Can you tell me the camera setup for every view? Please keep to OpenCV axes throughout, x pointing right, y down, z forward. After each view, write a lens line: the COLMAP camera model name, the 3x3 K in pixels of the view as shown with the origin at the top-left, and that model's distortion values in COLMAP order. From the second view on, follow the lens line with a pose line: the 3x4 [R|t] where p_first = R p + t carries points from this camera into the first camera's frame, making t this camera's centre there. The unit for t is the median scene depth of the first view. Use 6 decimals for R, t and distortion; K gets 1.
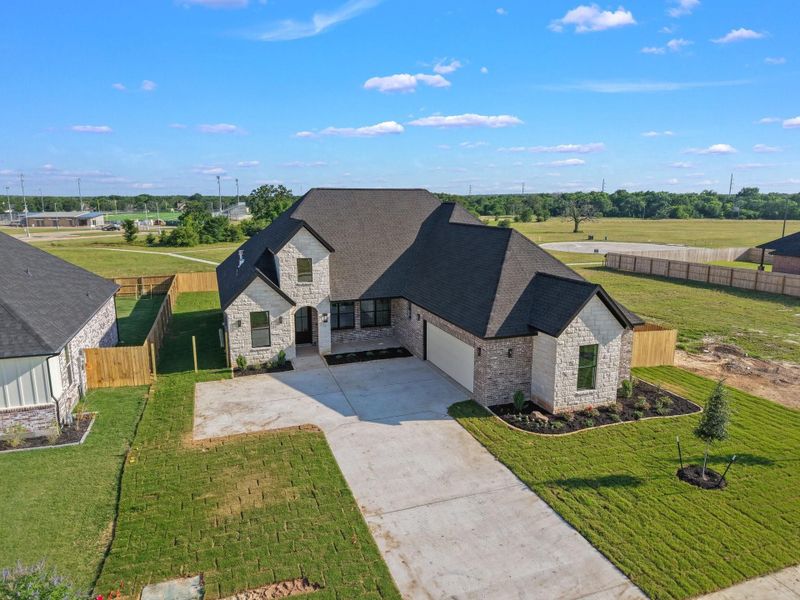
lens RADIAL K [[532.5, 0, 402.6], [0, 532.5, 299.3], [0, 0, 1]] dist [-0.009588, -0.003662]
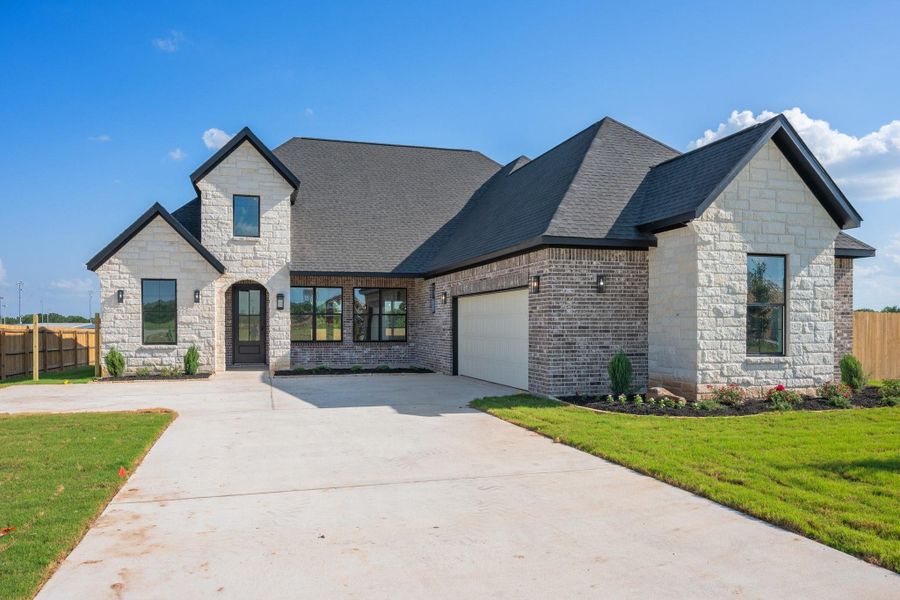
lens RADIAL K [[716.2, 0, 446.9], [0, 716.2, 301.7], [0, 0, 1]] dist [-0.033661, 0.010489]
pose [[0.998677, 0.003355, -0.051306, 0.096164], [-0.012560, 0.983558, -0.180155, 0.231643], [0.049858, 0.180561, 0.982299, 0.359852]]
